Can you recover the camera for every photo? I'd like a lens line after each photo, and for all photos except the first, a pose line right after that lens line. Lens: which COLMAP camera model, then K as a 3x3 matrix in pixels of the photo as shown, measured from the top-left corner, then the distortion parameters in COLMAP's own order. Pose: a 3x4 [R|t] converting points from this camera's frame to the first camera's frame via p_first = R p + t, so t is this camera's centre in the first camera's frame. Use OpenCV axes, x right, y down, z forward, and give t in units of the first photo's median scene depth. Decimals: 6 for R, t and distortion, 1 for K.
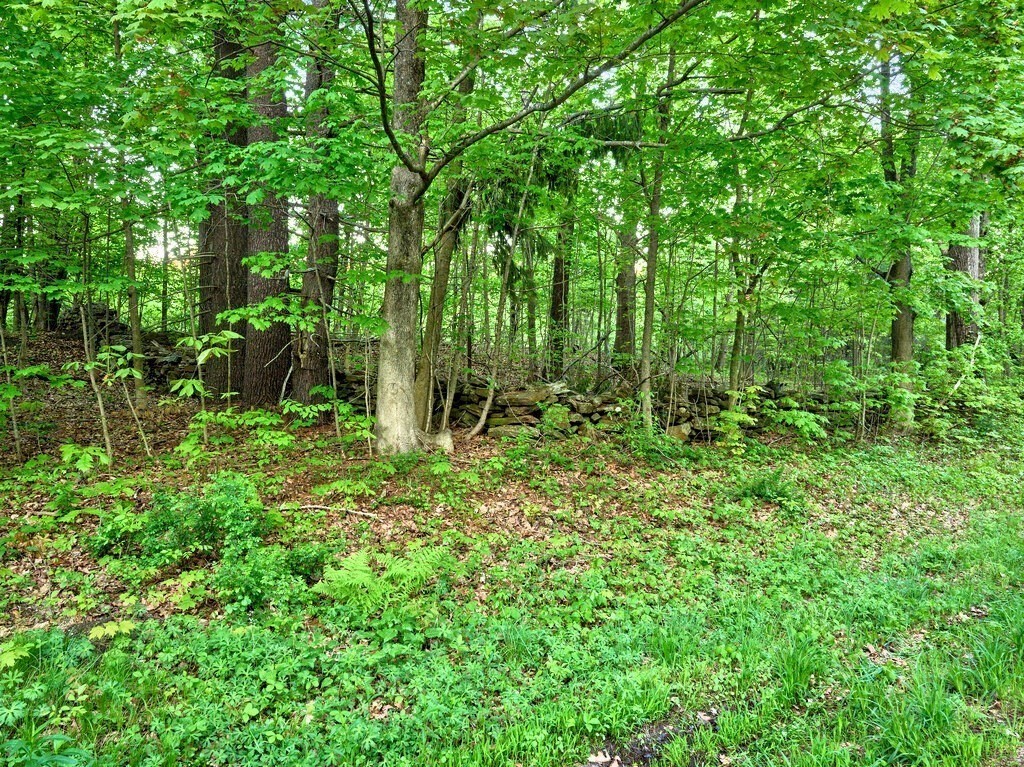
lens RADIAL K [[709.4, 0, 511.0], [0, 709.4, 381.9], [0, 0, 1]] dist [0.003163, 0.000404]
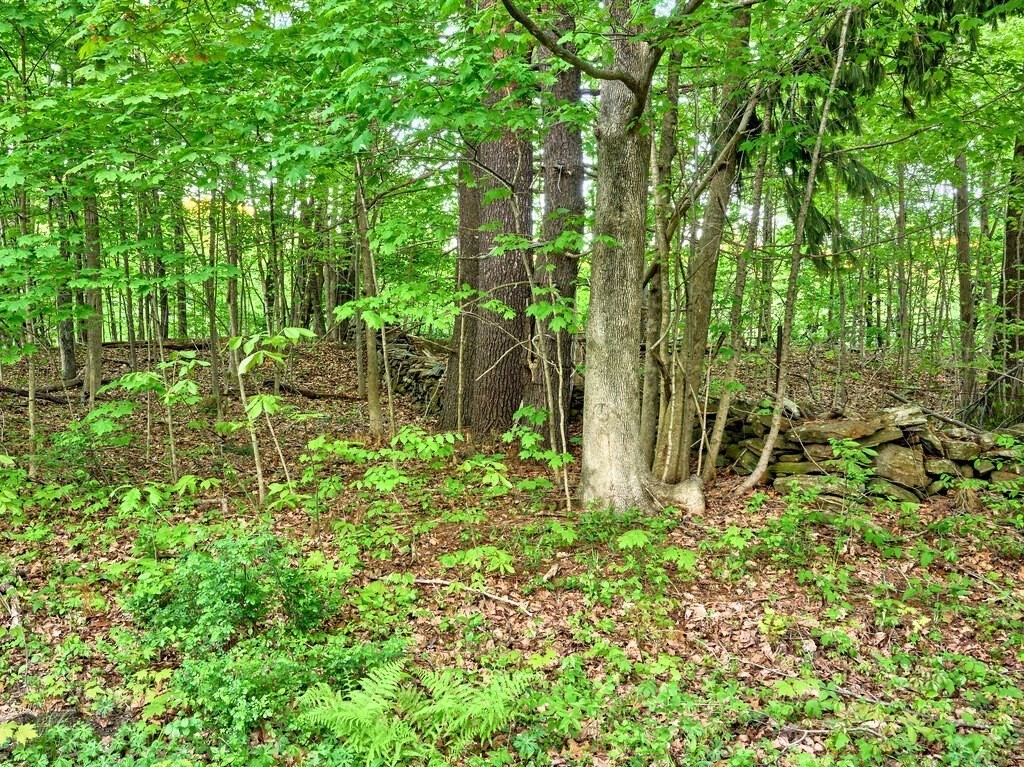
lens RADIAL K [[946.7, 0, 512.4], [0, 946.7, 384.0], [0, 0, 1]] dist [-0.015011, 0.000000]
pose [[0.880734, -0.000526, -0.473612, 0.176661], [-0.009246, 0.999790, -0.018303, 0.000003], [0.473522, 0.020500, 0.880544, 0.179037]]
